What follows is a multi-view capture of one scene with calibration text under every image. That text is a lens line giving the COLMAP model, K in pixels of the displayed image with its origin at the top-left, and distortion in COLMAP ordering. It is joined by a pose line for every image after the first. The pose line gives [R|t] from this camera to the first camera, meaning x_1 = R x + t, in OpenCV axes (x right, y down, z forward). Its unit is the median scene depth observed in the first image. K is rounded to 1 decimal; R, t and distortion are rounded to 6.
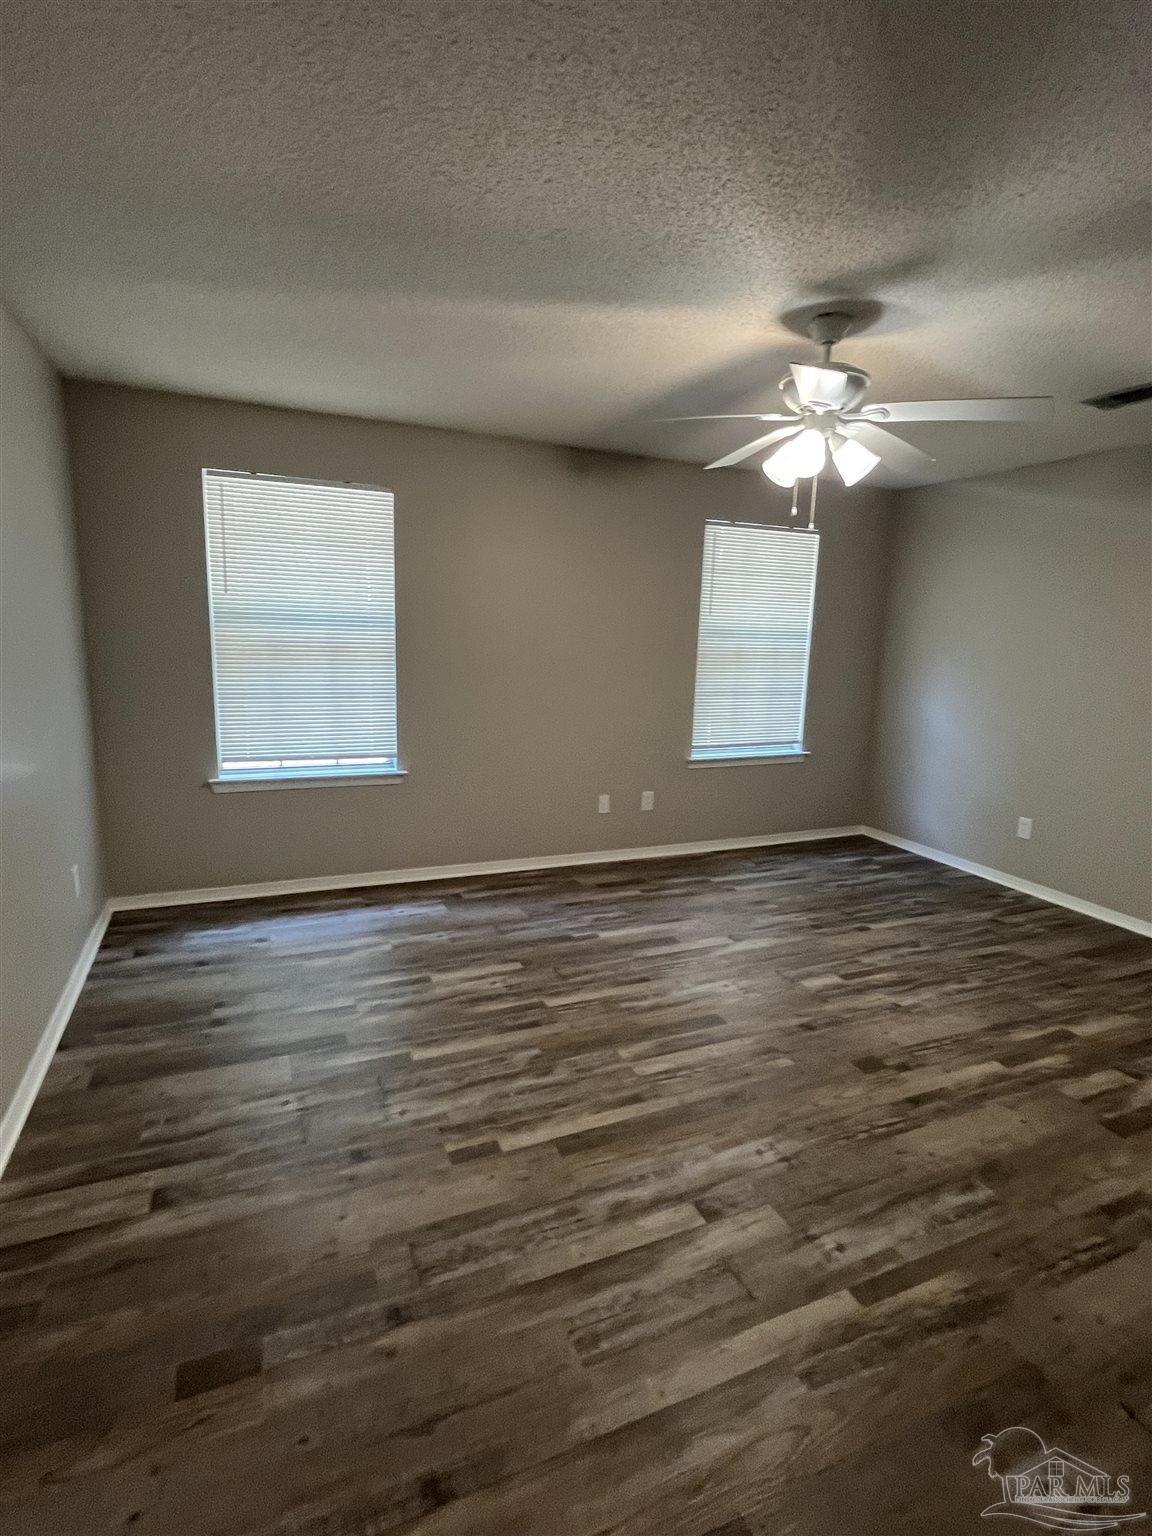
lens RADIAL K [[759.0, 0, 575.0], [0, 759.0, 765.6], [0, 0, 1]] dist [-0.002999, -0.000720]
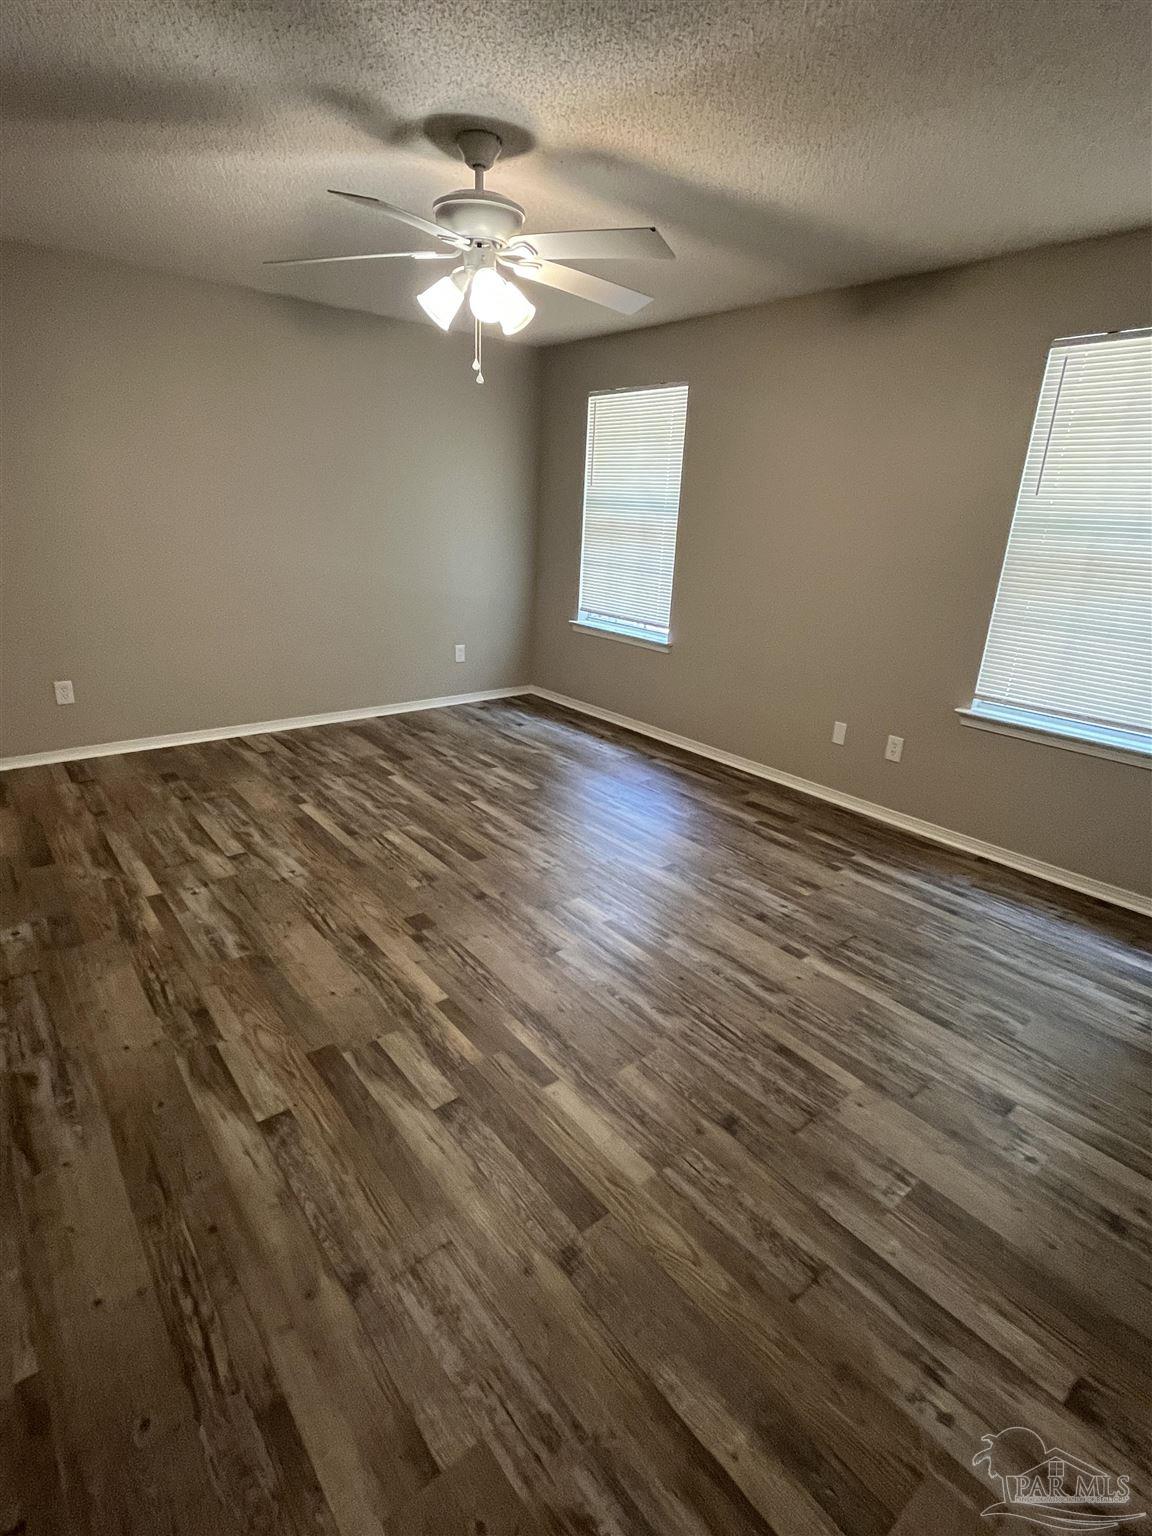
lens RADIAL K [[759.0, 0, 575.0], [0, 759.0, 765.6], [0, 0, 1]] dist [-0.002999, -0.000720]
pose [[0.274484, 0.295299, -0.915127, 1.098112], [-0.210461, 0.947054, 0.242475, -0.085056], [0.938278, 0.126043, 0.322100, 0.691867]]
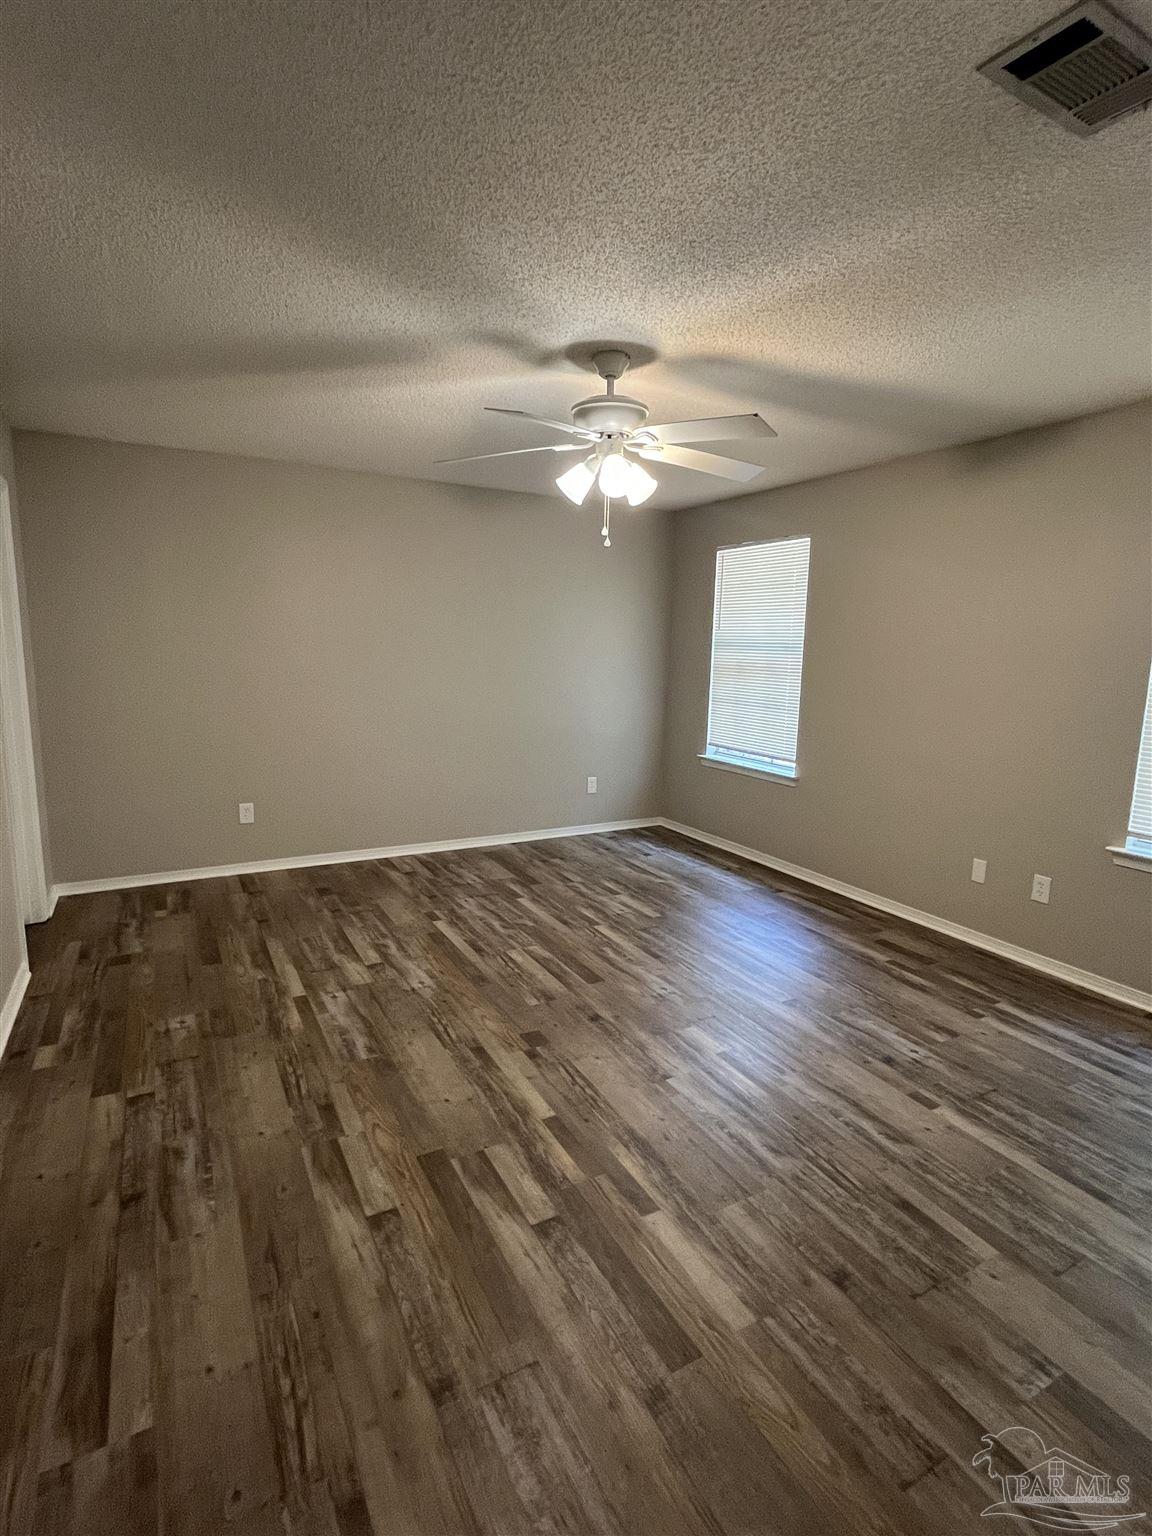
lens RADIAL K [[759.0, 0, 575.0], [0, 759.0, 765.6], [0, 0, 1]] dist [-0.002999, -0.000720]
pose [[0.094850, 0.128817, -0.987122, 1.149421], [-0.200881, 0.973671, 0.107760, -0.085489], [0.975013, 0.188073, 0.118229, 0.708040]]
